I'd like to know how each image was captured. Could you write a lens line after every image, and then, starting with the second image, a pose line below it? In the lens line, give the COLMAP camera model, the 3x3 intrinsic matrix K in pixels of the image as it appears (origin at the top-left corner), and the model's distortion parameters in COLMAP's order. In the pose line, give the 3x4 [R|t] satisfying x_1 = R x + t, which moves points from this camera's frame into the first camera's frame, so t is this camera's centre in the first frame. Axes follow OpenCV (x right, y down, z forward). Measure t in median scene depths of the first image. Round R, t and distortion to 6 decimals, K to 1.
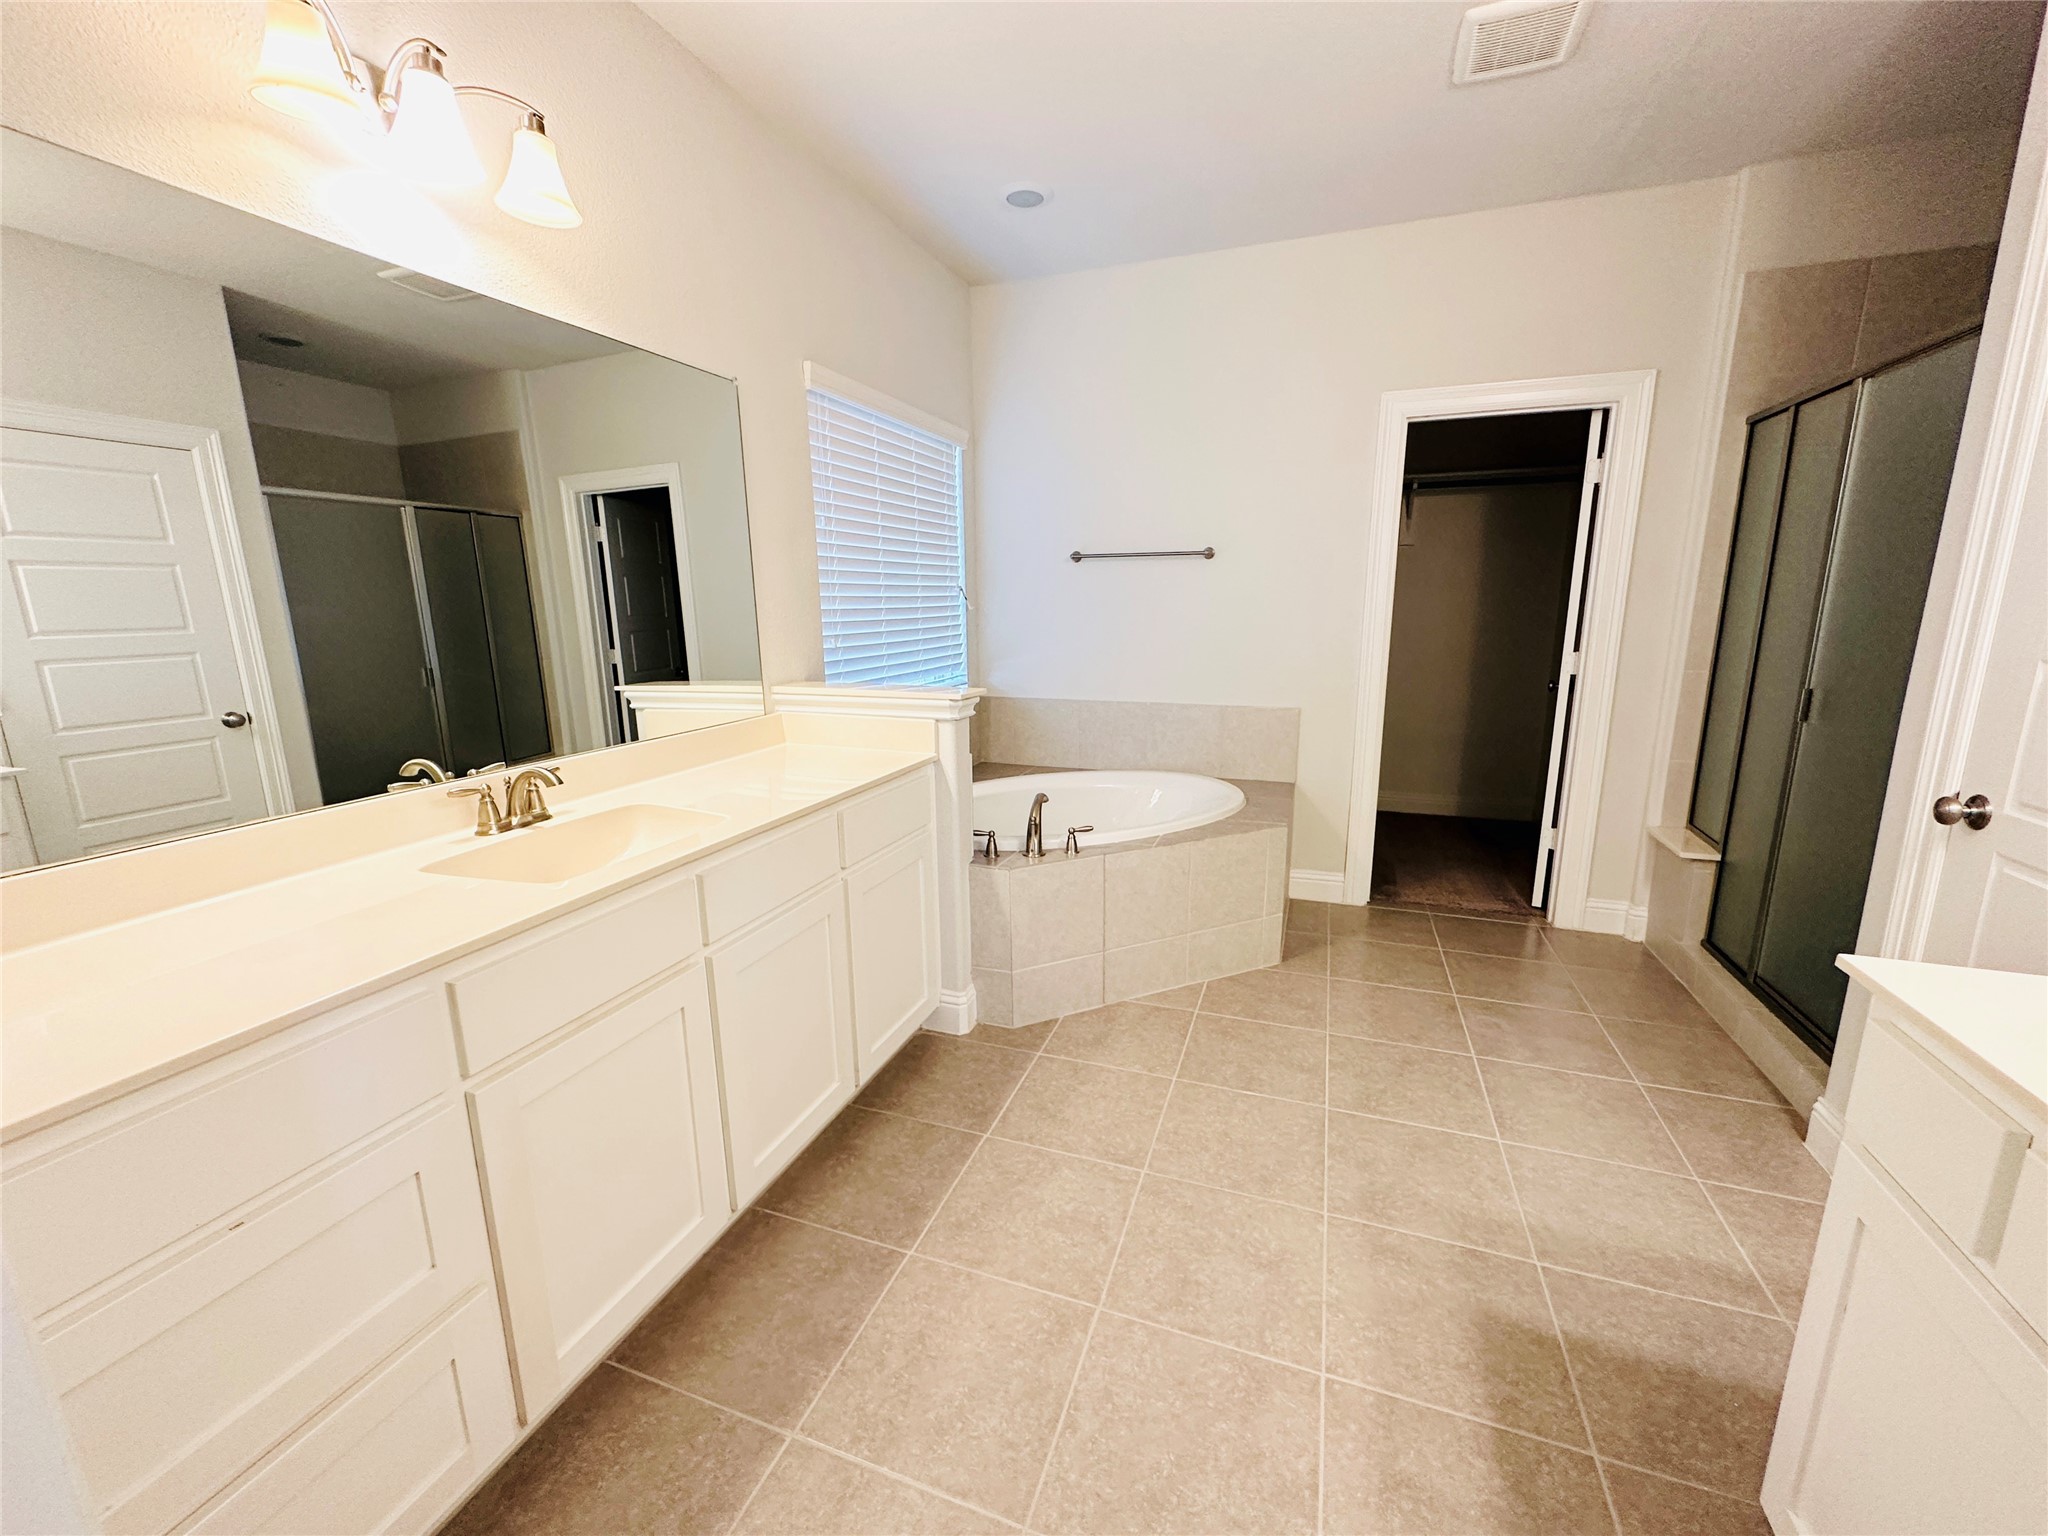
lens RADIAL K [[819.8, 0, 1029.3], [0, 819.8, 768.1], [0, 0, 1]] dist [0.000626, 0.000418]
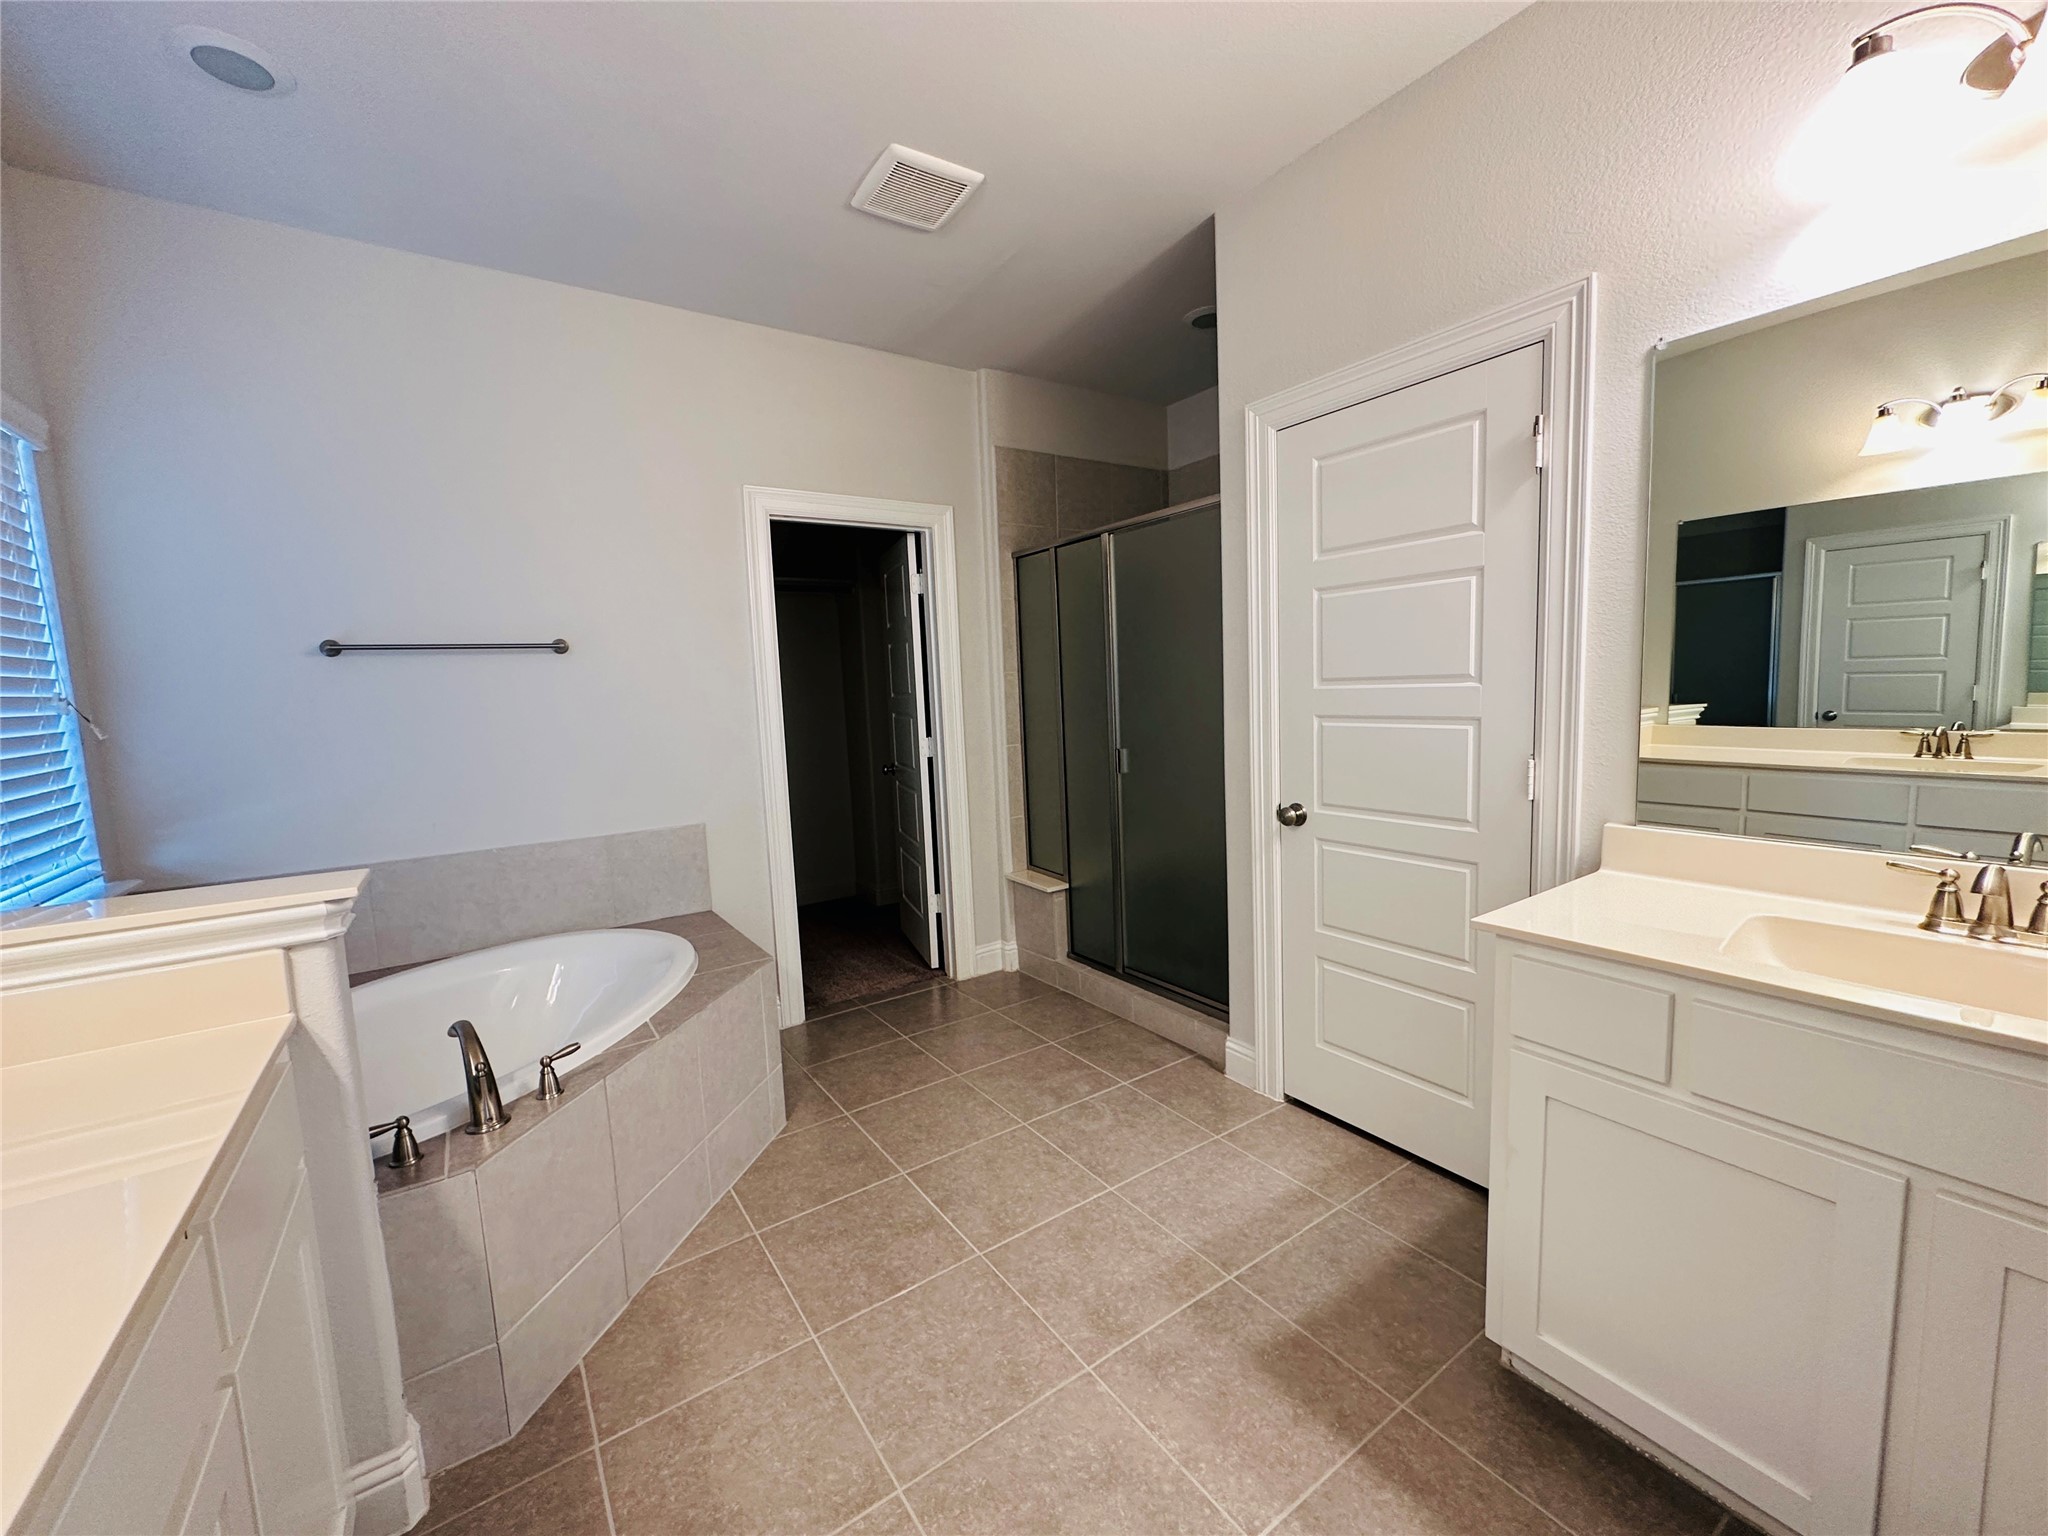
lens RADIAL K [[819.8, 0, 1025.0], [0, 819.8, 767.6], [0, 0, 1]] dist [0.000626, 0.000418]
pose [[0.580040, -0.099297, 0.808513, -0.213841], [0.198660, 0.979817, -0.022186, -0.056472], [-0.789992, 0.173488, 0.588060, 0.272434]]
